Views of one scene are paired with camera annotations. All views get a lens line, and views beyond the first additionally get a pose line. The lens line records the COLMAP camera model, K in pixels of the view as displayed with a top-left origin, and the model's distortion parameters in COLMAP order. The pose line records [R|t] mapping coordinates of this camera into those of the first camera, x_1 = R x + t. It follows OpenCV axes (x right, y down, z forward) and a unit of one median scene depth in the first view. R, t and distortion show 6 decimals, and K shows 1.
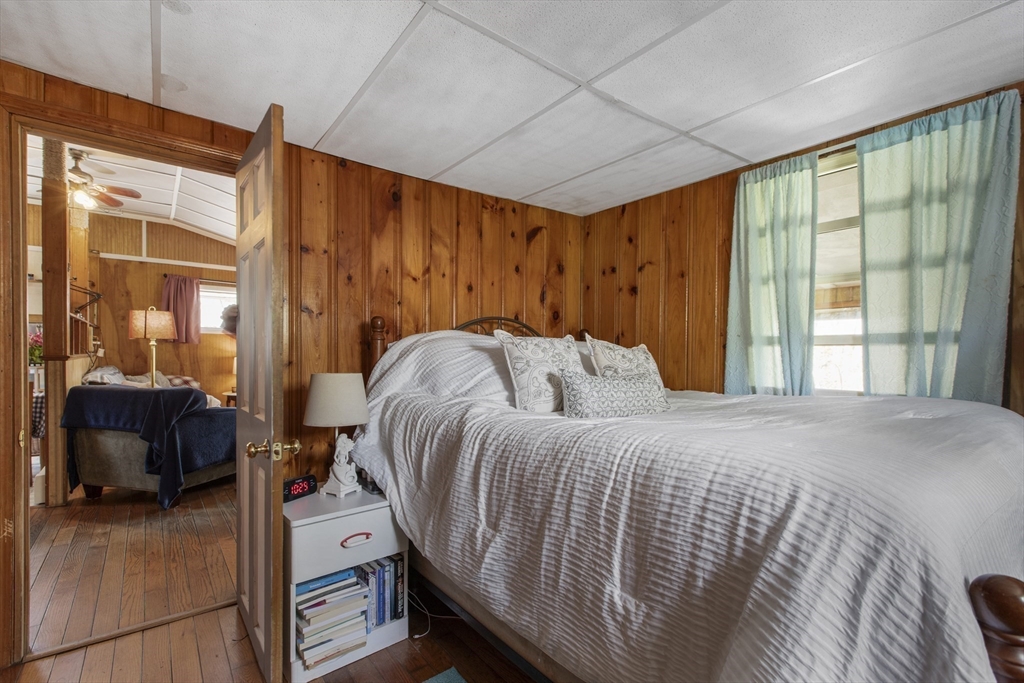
lens RADIAL K [[456.2, 0, 507.0], [0, 456.2, 357.9], [0, 0, 1]] dist [-0.003268, 0.000490]
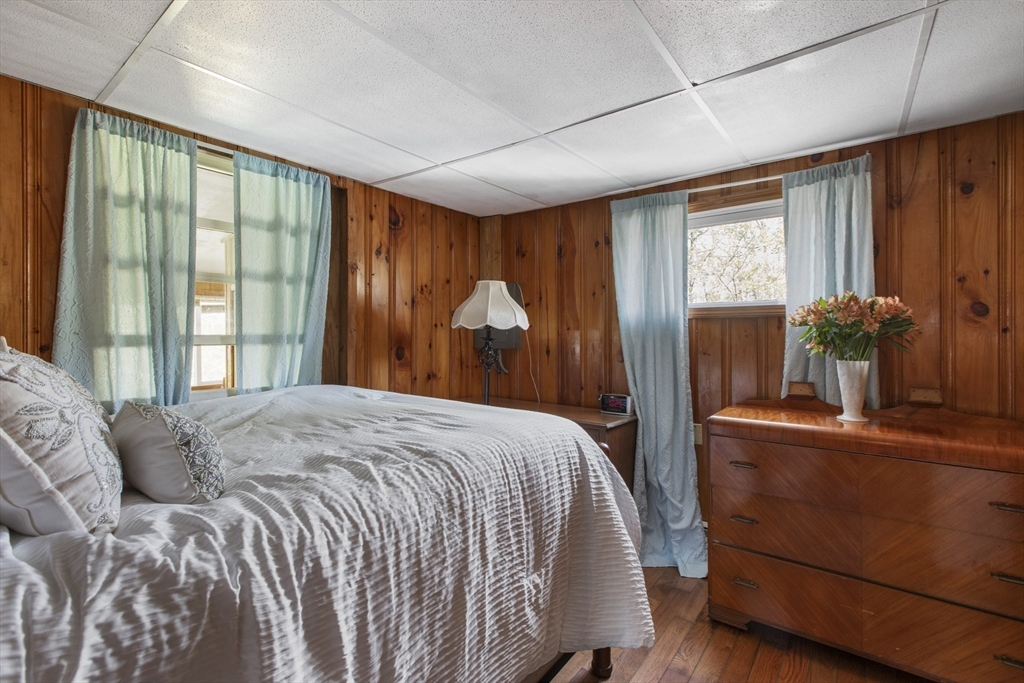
lens RADIAL K [[456.2, 0, 511.1], [0, 456.2, 334.0], [0, 0, 1]] dist [-0.003268, 0.000490]
pose [[-0.244964, -0.006885, 0.969508, -0.465045], [0.007574, 0.999931, 0.009014, -0.066385], [-0.969503, 0.009551, -0.244895, 0.709512]]
